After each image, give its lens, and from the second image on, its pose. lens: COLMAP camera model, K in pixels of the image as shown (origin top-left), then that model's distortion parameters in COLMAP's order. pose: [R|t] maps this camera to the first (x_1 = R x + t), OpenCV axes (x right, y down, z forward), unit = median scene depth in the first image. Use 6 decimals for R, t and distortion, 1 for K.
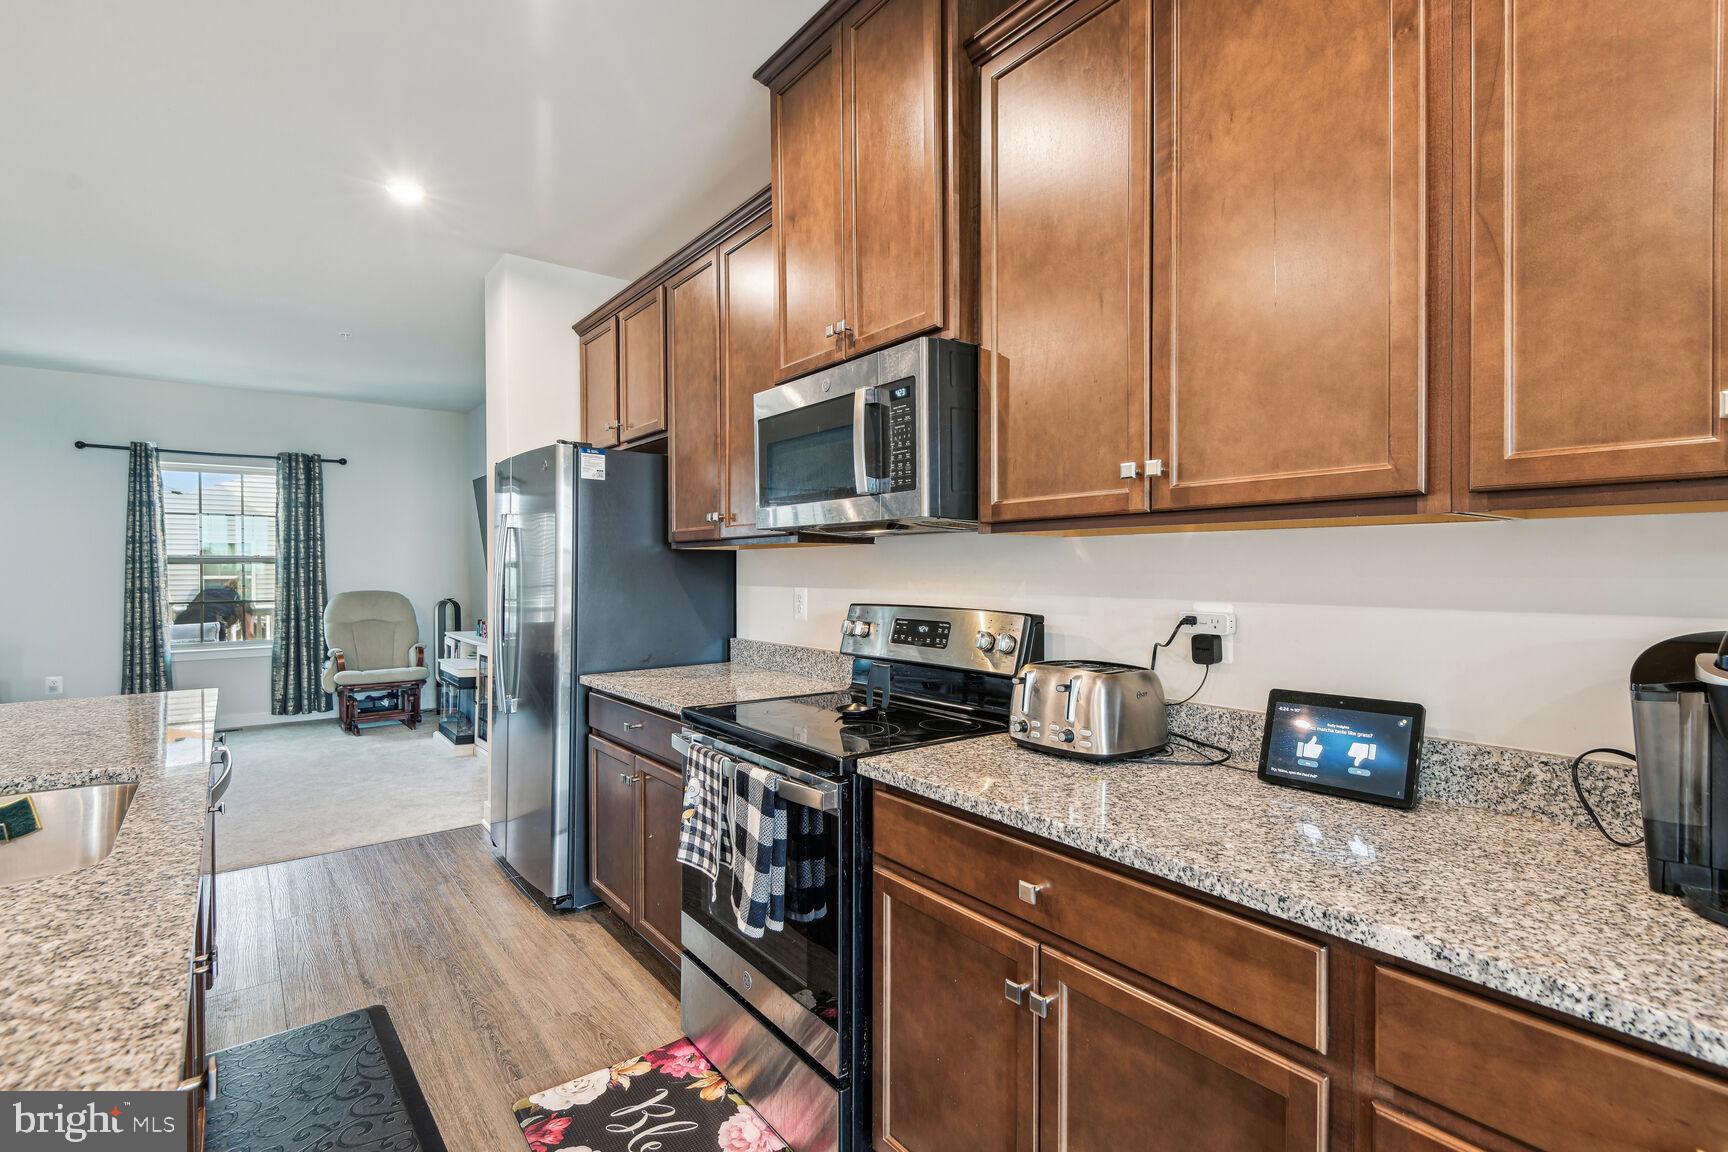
lens RADIAL K [[811.2, 0, 866.7], [0, 811.2, 565.5], [0, 0, 1]] dist [-0.002435, -0.005616]
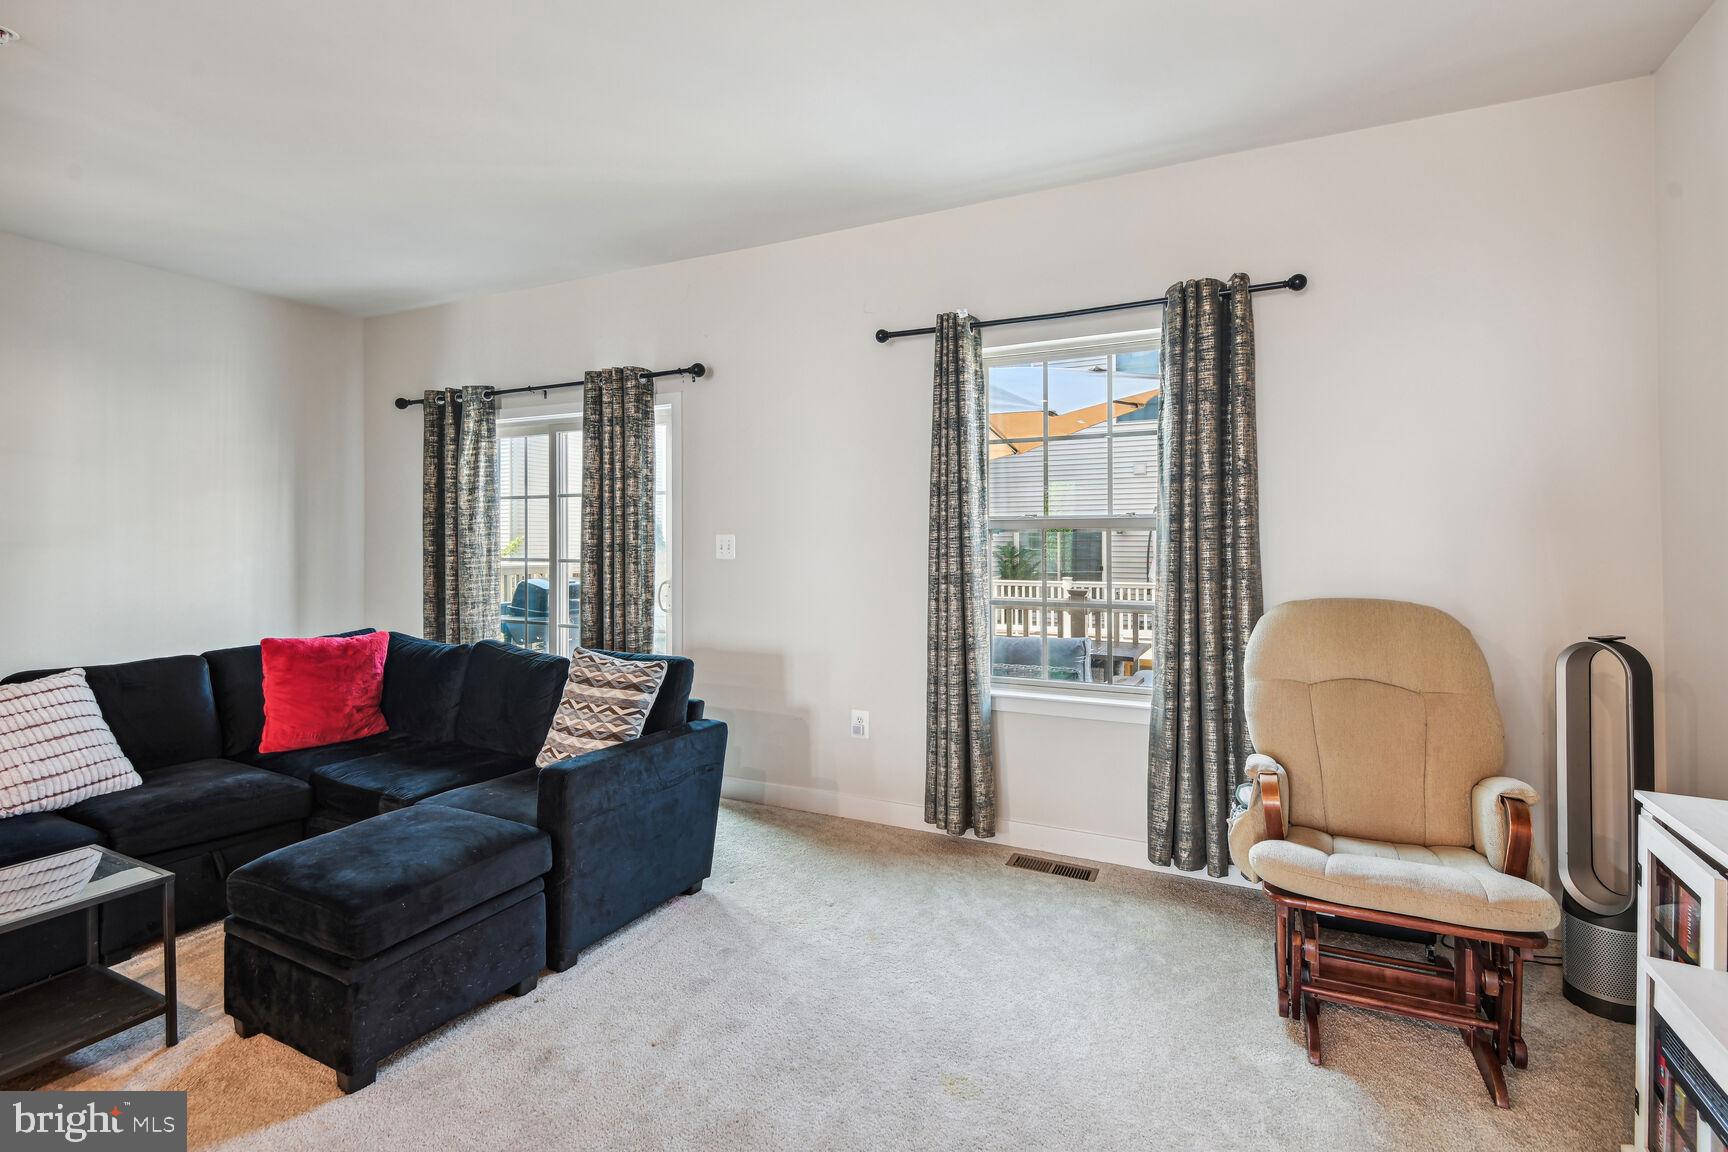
lens RADIAL K [[811.2, 0, 873.3], [0, 811.2, 535.0], [0, 0, 1]] dist [-0.002435, -0.005616]
pose [[0.434252, 0.000508, -0.900791, -0.387125], [0.005870, 0.999977, 0.003394, -0.001559], [0.900772, -0.006762, 0.434239, 0.656480]]
